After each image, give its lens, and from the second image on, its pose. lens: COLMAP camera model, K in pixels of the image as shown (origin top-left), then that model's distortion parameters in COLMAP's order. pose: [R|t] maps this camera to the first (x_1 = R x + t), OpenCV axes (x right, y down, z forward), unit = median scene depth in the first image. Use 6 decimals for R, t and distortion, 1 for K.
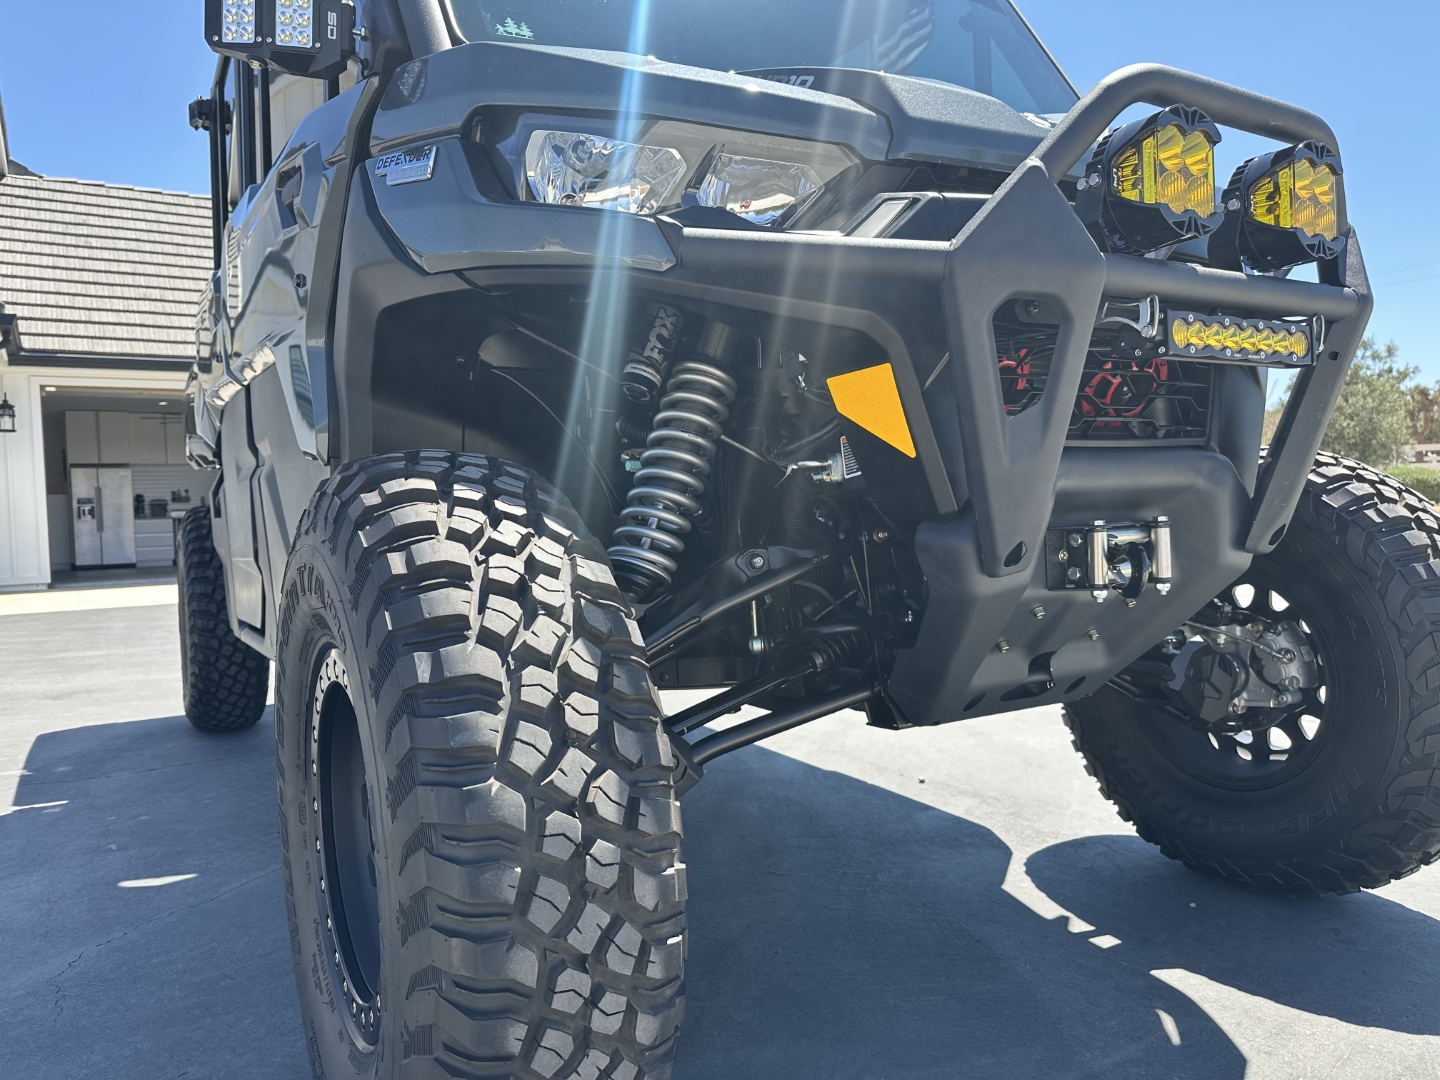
lens RADIAL K [[1015.0, 0, 714.6], [0, 1015.0, 542.9], [0, 0, 1]] dist [0.035406, -0.049489]
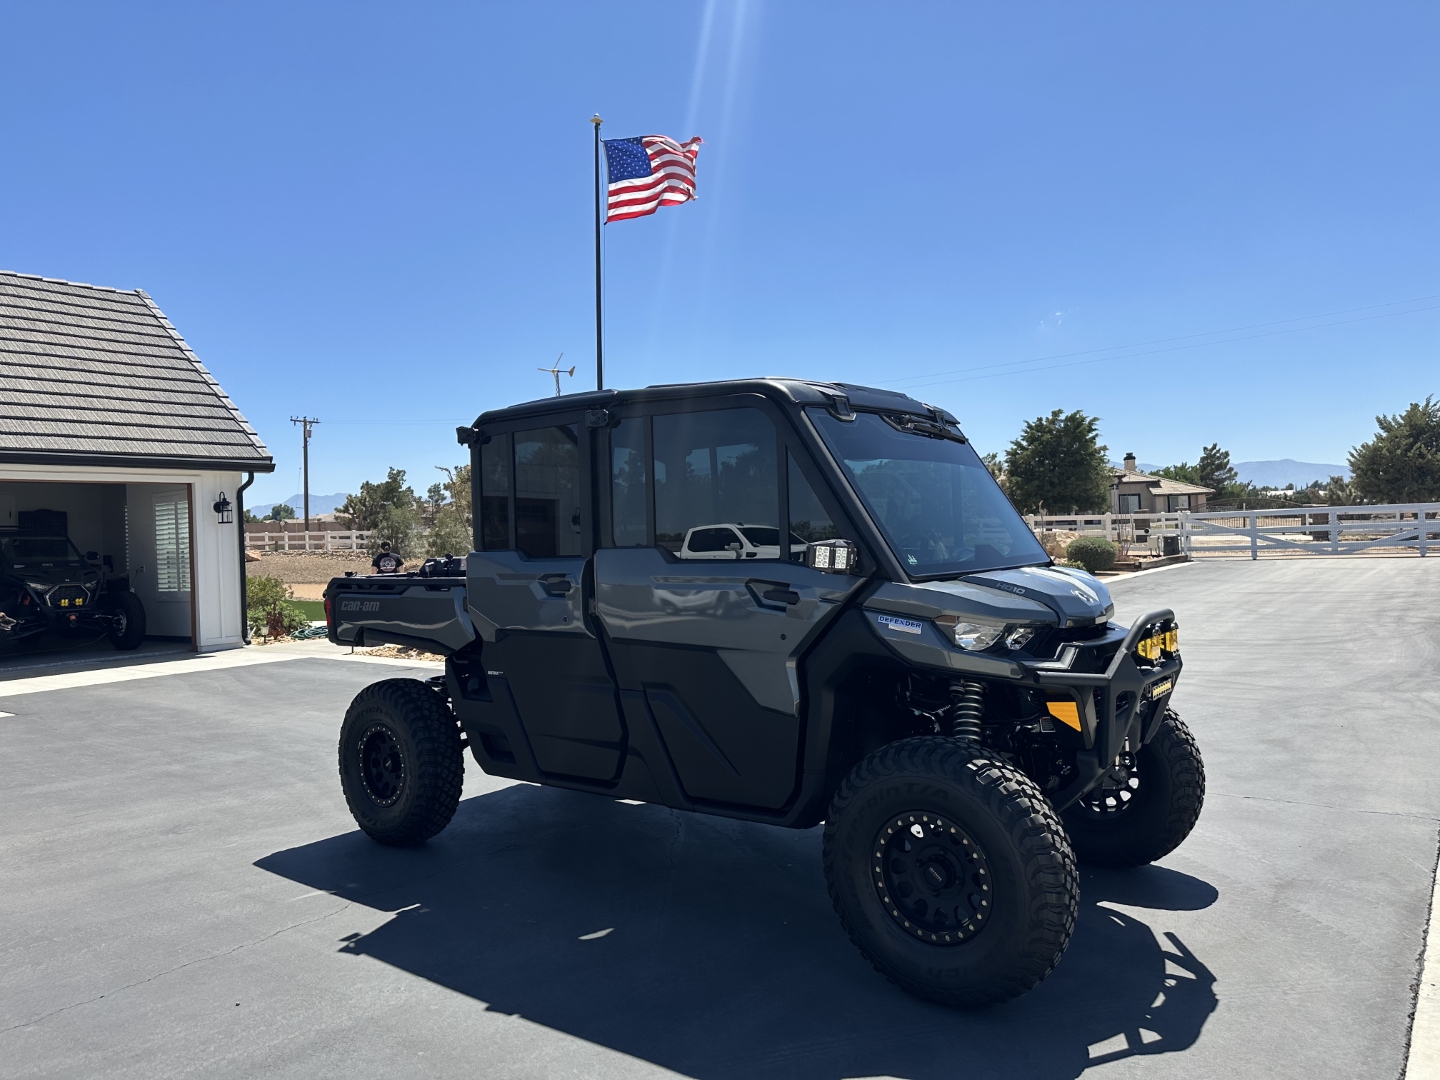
lens RADIAL K [[1015.0, 0, 715.0], [0, 1015.0, 533.2], [0, 0, 1]] dist [0.046804, -0.062110]
pose [[0.932050, 0.003719, 0.362312, -2.216522], [0.012919, 0.998970, -0.043489, -0.638193], [-0.362100, 0.045215, 0.931042, -1.705982]]
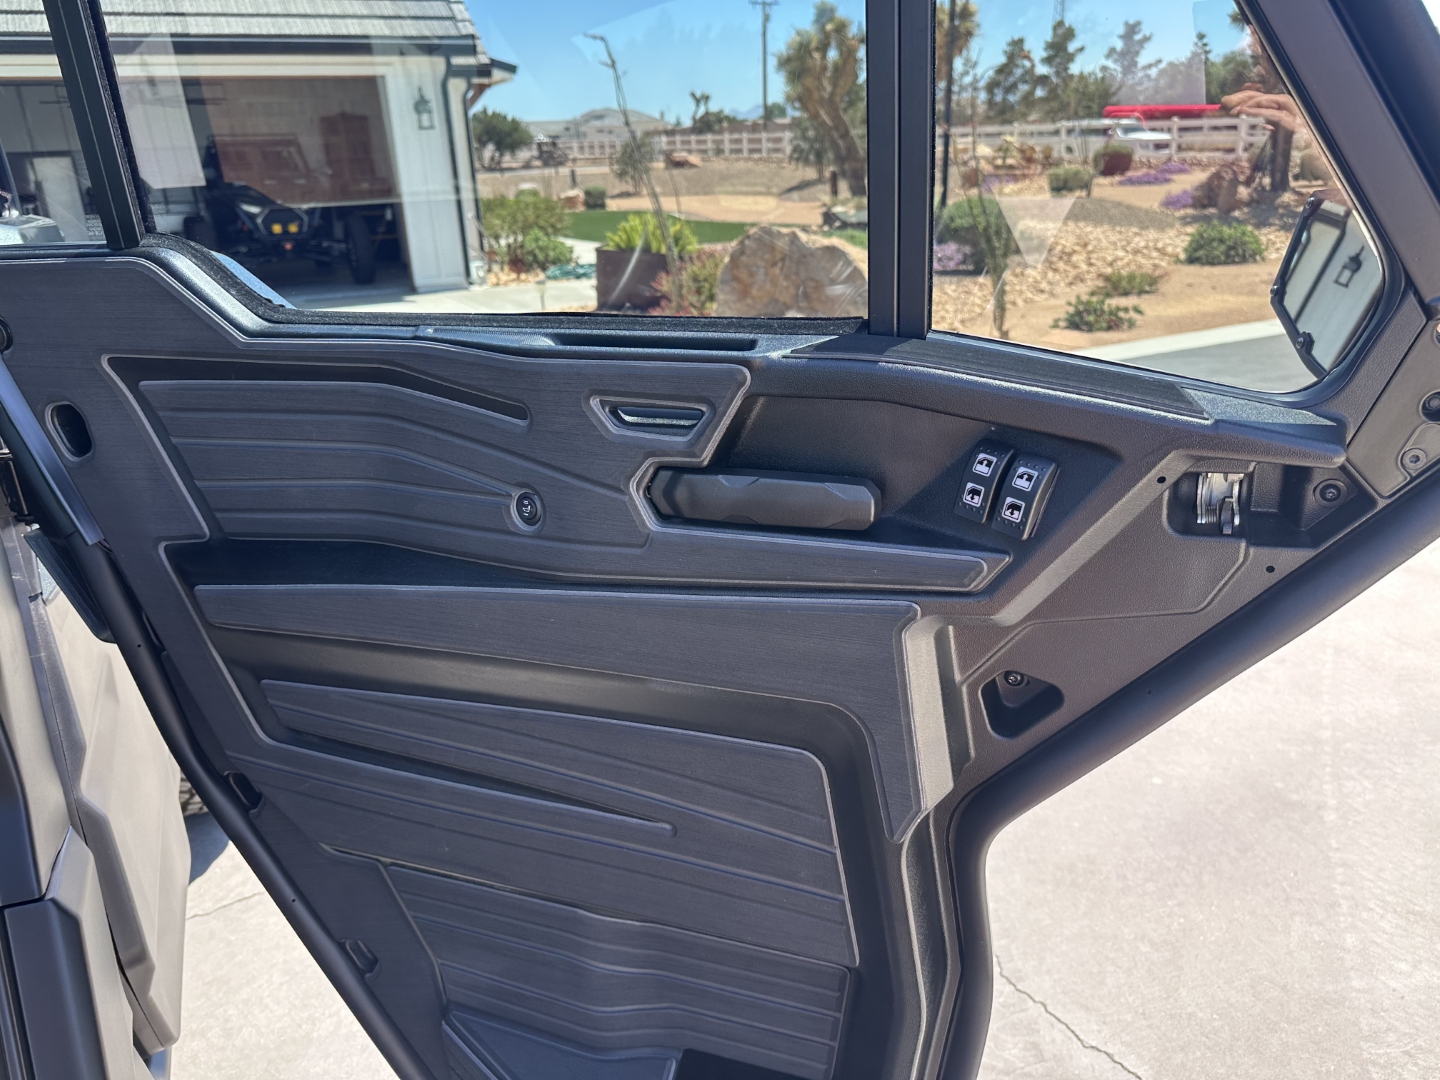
lens RADIAL K [[1015.0, 0, 714.6], [0, 1015.0, 542.9], [0, 0, 1]] dist [0.035406, -0.049489]
pose [[0.995302, 0.031351, -0.091608, 1.087636], [0.000651, 0.943938, 0.330122, -0.900788], [0.096822, -0.328630, 0.939483, 2.345691]]
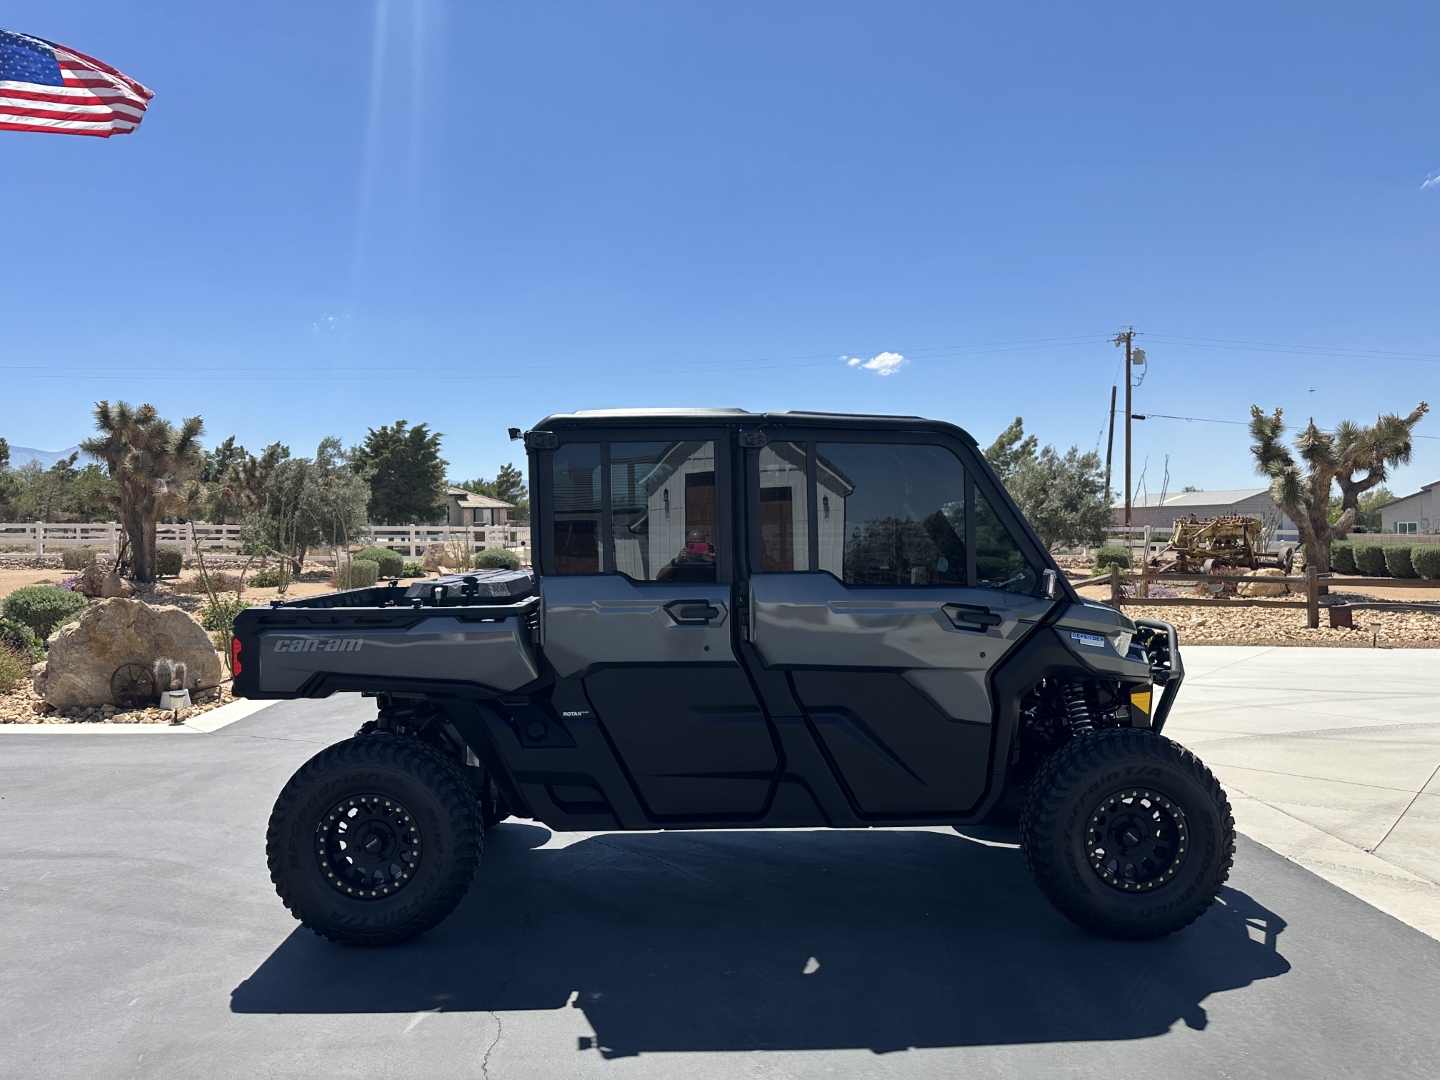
lens RADIAL K [[1015.0, 0, 714.6], [0, 1015.0, 542.9], [0, 0, 1]] dist [0.035406, -0.049489]
pose [[0.490716, 0.017451, 0.871145, -4.792465], [0.018272, 0.999373, -0.030313, -0.768861], [-0.871128, 0.030792, 0.490090, 0.554177]]
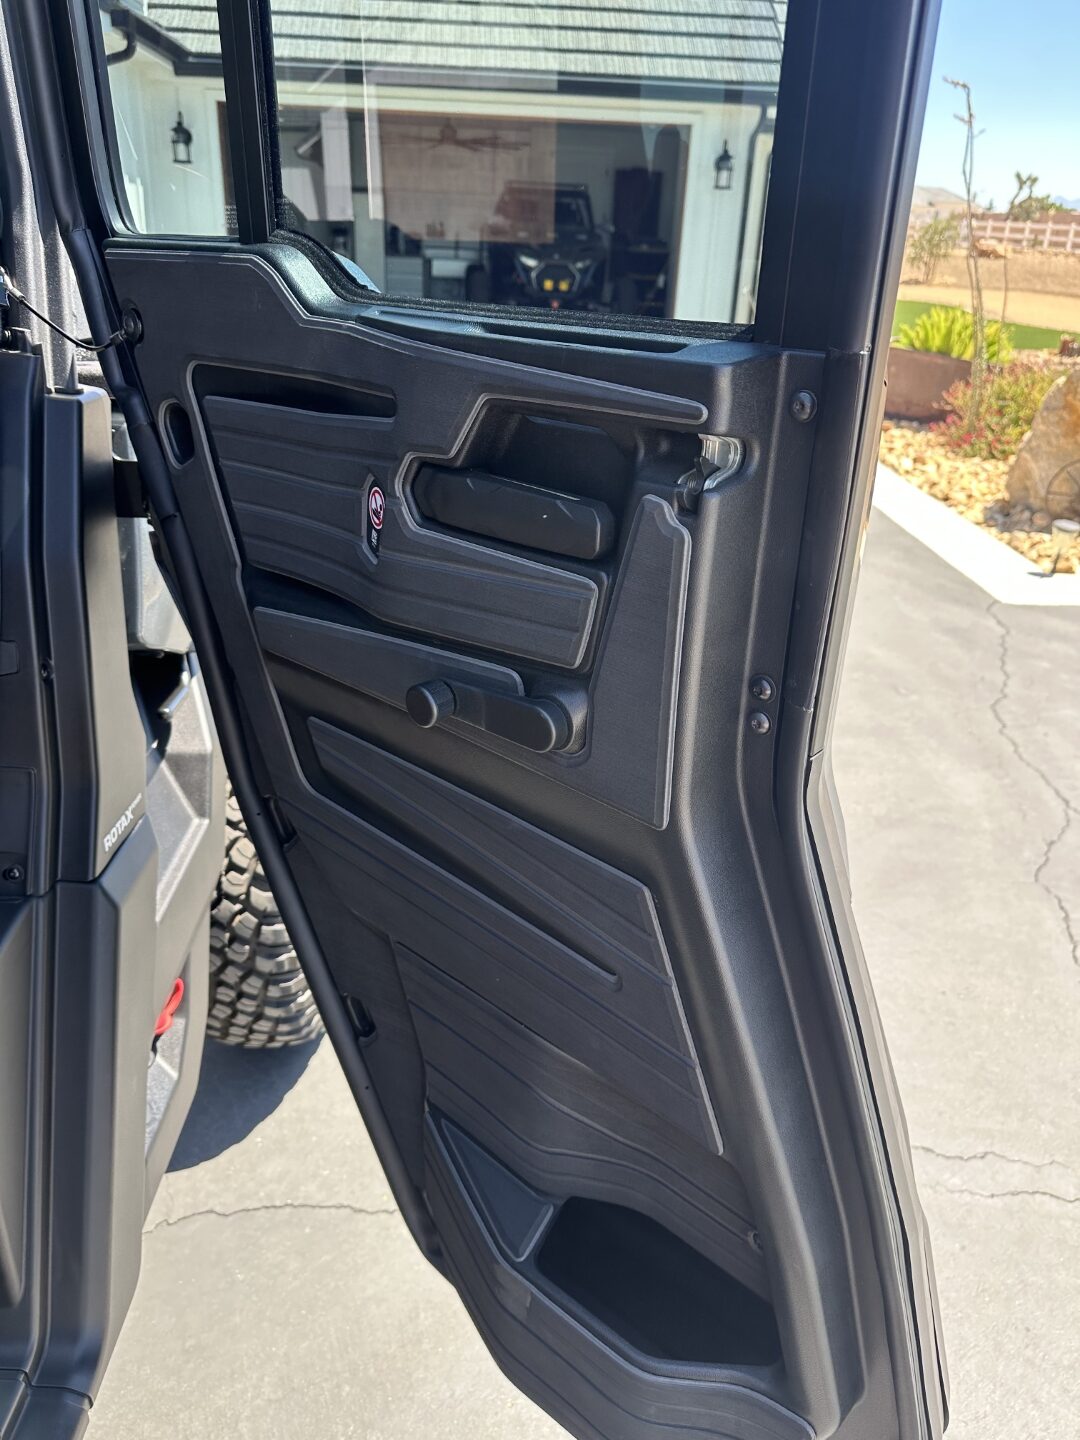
lens RADIAL K [[1015.0, 0, 536.6], [0, 1015.0, 712.9], [0, 0, 1]] dist [0.035406, -0.049489]
pose [[0.872582, 0.269430, -0.407442, 0.671921], [-0.083329, 0.904001, 0.419331, -0.881578], [0.481308, -0.331949, 0.811266, 3.251119]]
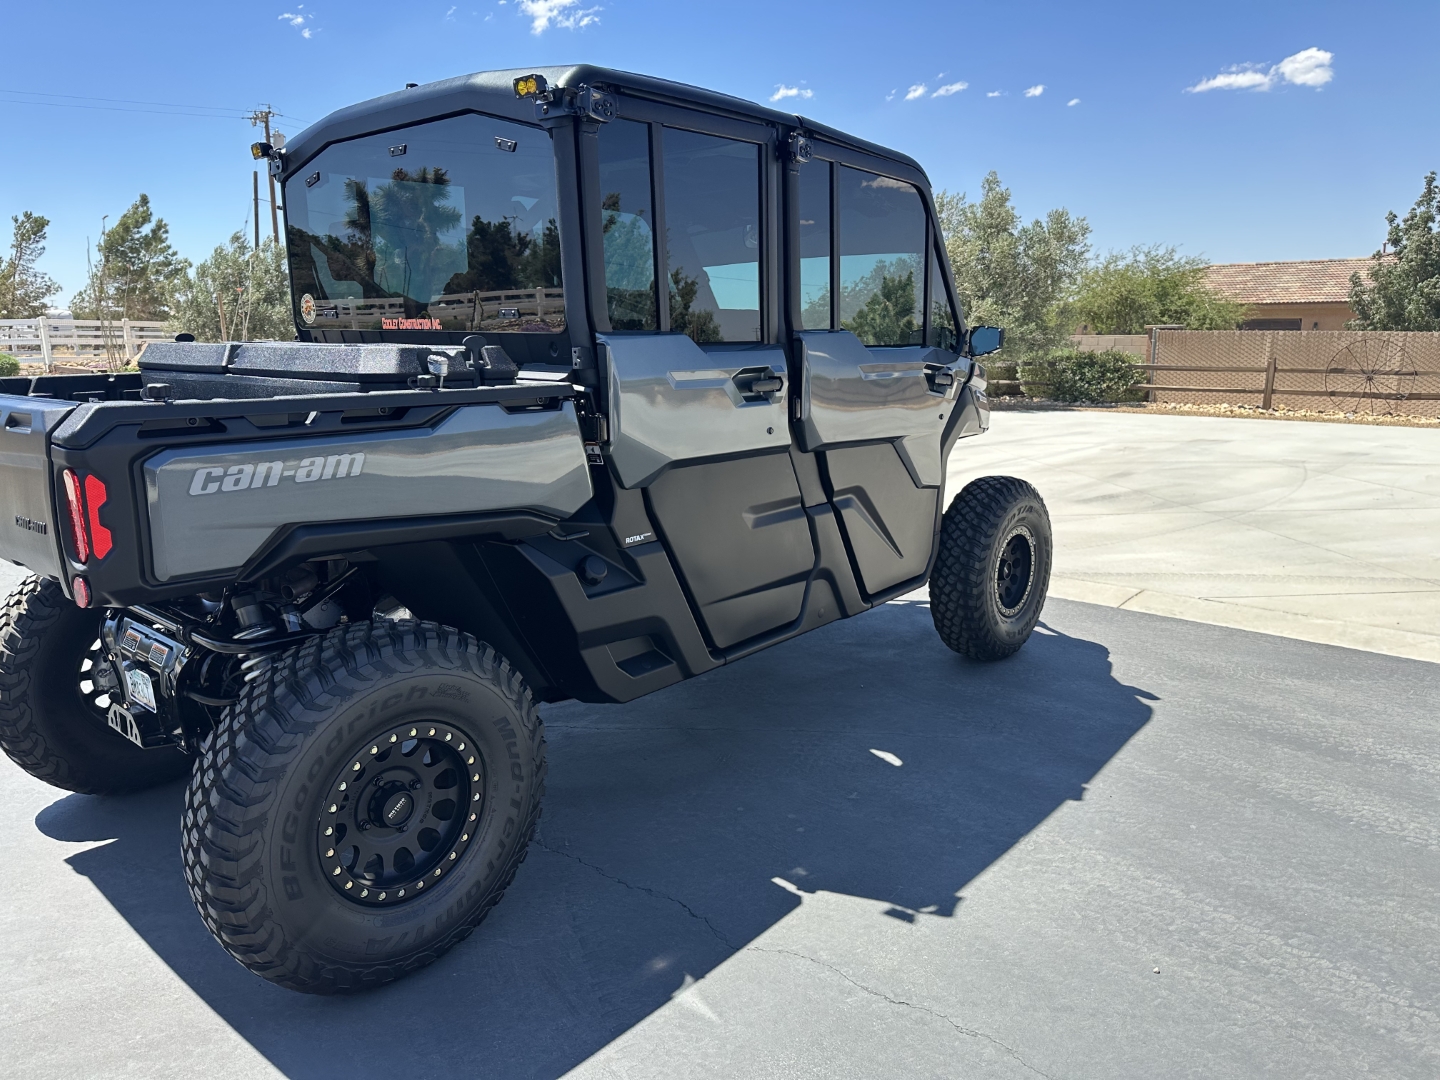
lens RADIAL K [[1005.4, 0, 774.6], [0, 1005.4, 540.5], [0, 0, 1]] dist [0.077507, -0.101852]
pose [[-0.354417, -0.155314, 0.922099, -4.256048], [0.039750, 0.982716, 0.180802, -0.707163], [-0.934242, 0.100732, -0.342117, 3.708853]]
